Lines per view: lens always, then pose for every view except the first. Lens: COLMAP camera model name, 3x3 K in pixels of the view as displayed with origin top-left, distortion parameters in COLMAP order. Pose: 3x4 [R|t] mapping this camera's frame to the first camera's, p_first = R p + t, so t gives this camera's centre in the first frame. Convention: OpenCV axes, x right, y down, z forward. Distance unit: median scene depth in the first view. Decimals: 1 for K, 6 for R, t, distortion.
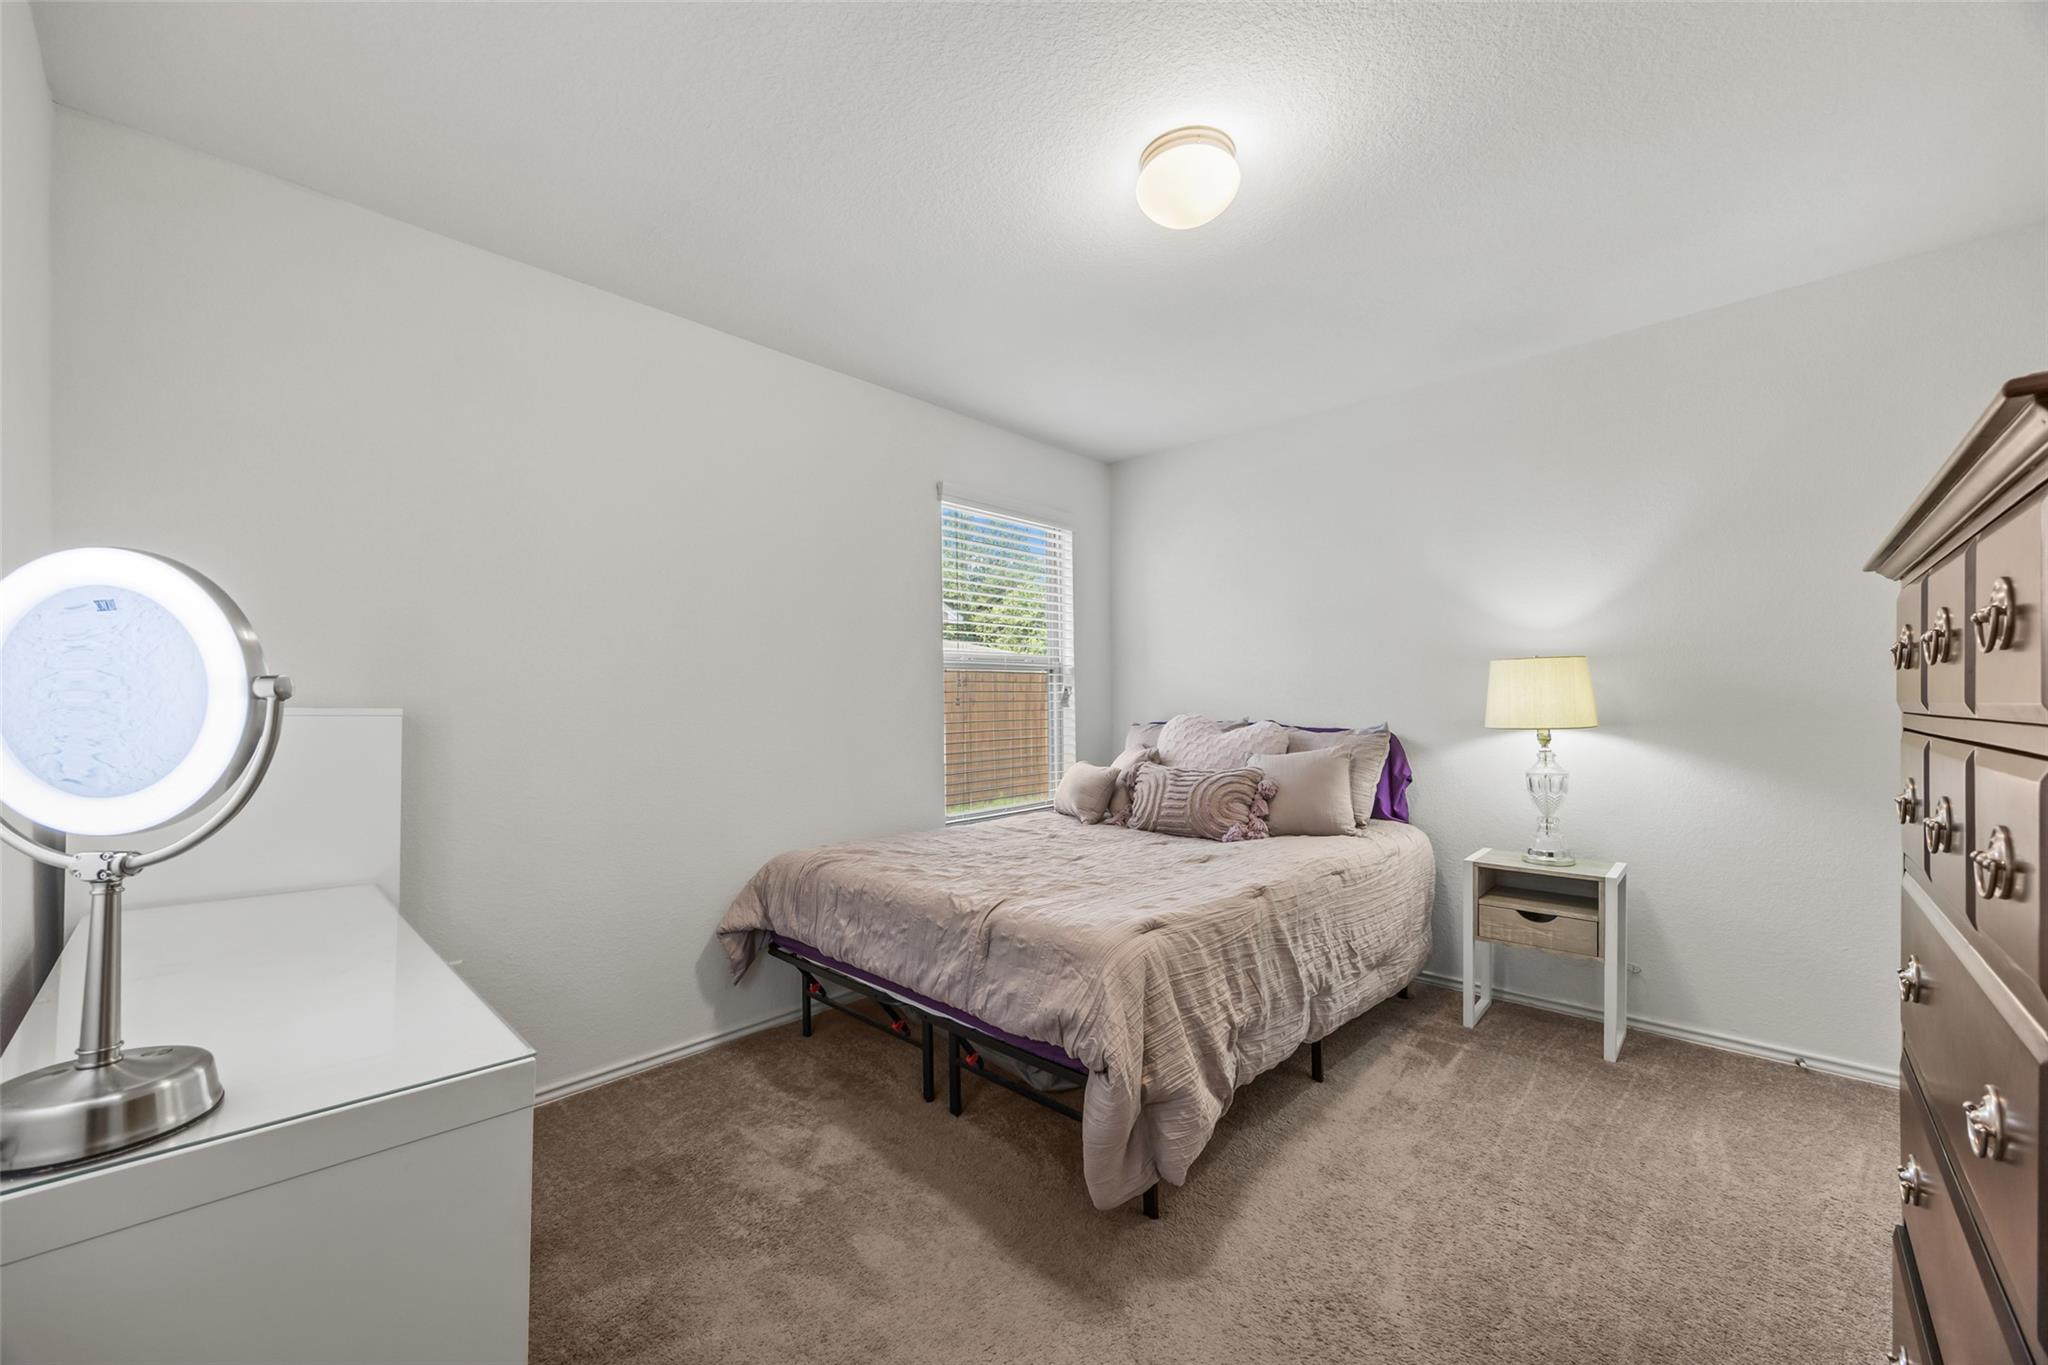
lens RADIAL K [[792.8, 0, 1022.0], [0, 792.8, 691.0], [0, 0, 1]] dist [0.001572, 0.000208]
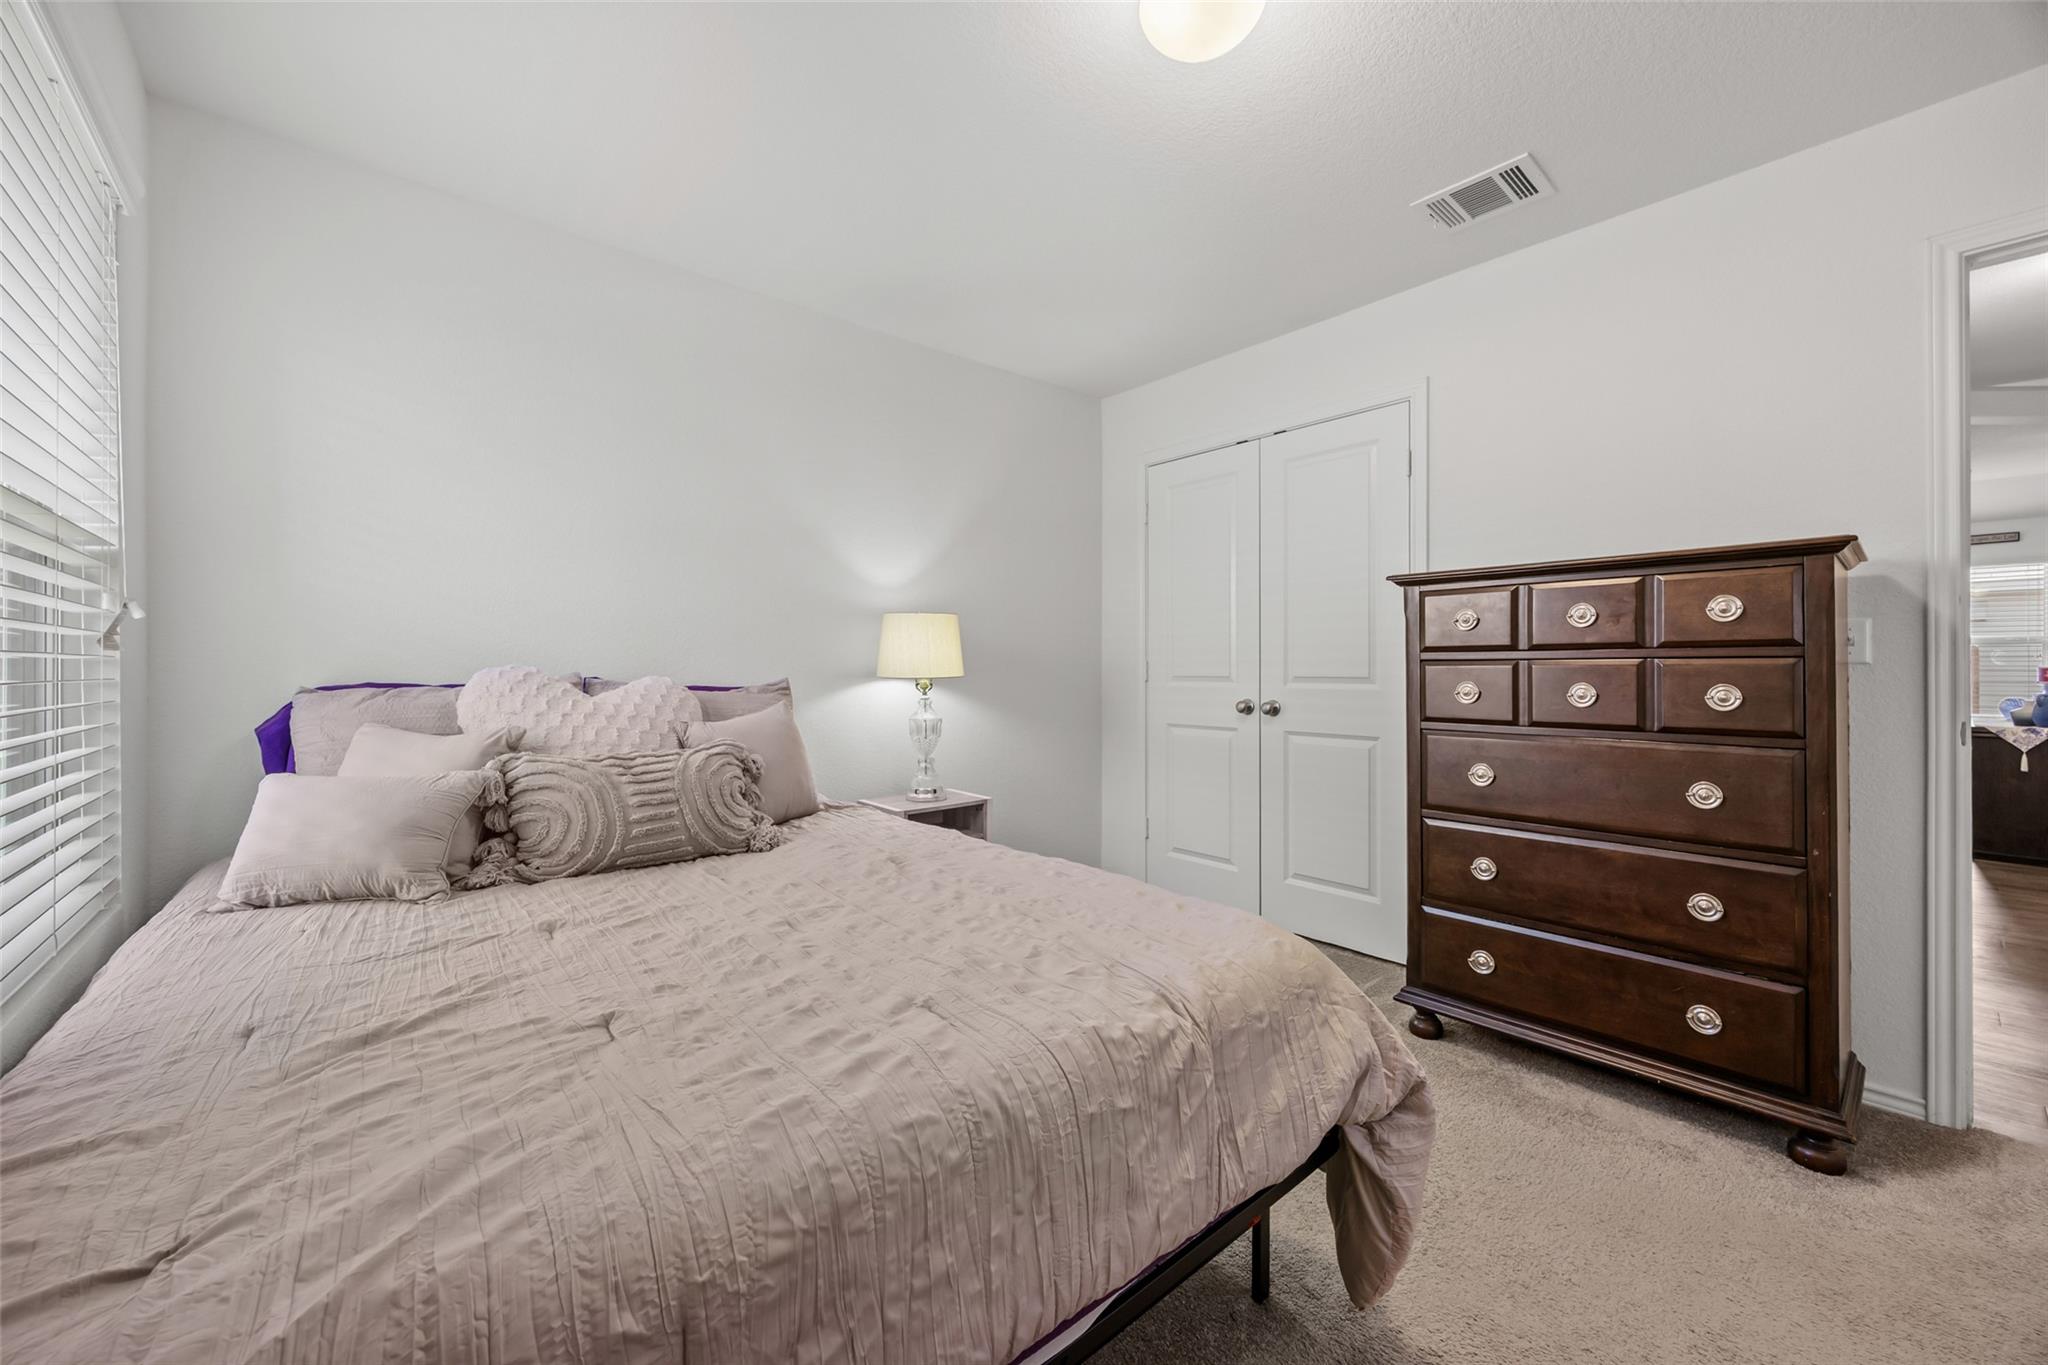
lens RADIAL K [[792.8, 0, 1023.1], [0, 792.8, 675.4], [0, 0, 1]] dist [0.001572, 0.000208]
pose [[0.107211, -0.003155, 0.994231, -0.365028], [-0.014221, 0.999888, 0.004706, 0.032172], [-0.994135, -0.014643, 0.107154, 0.656099]]
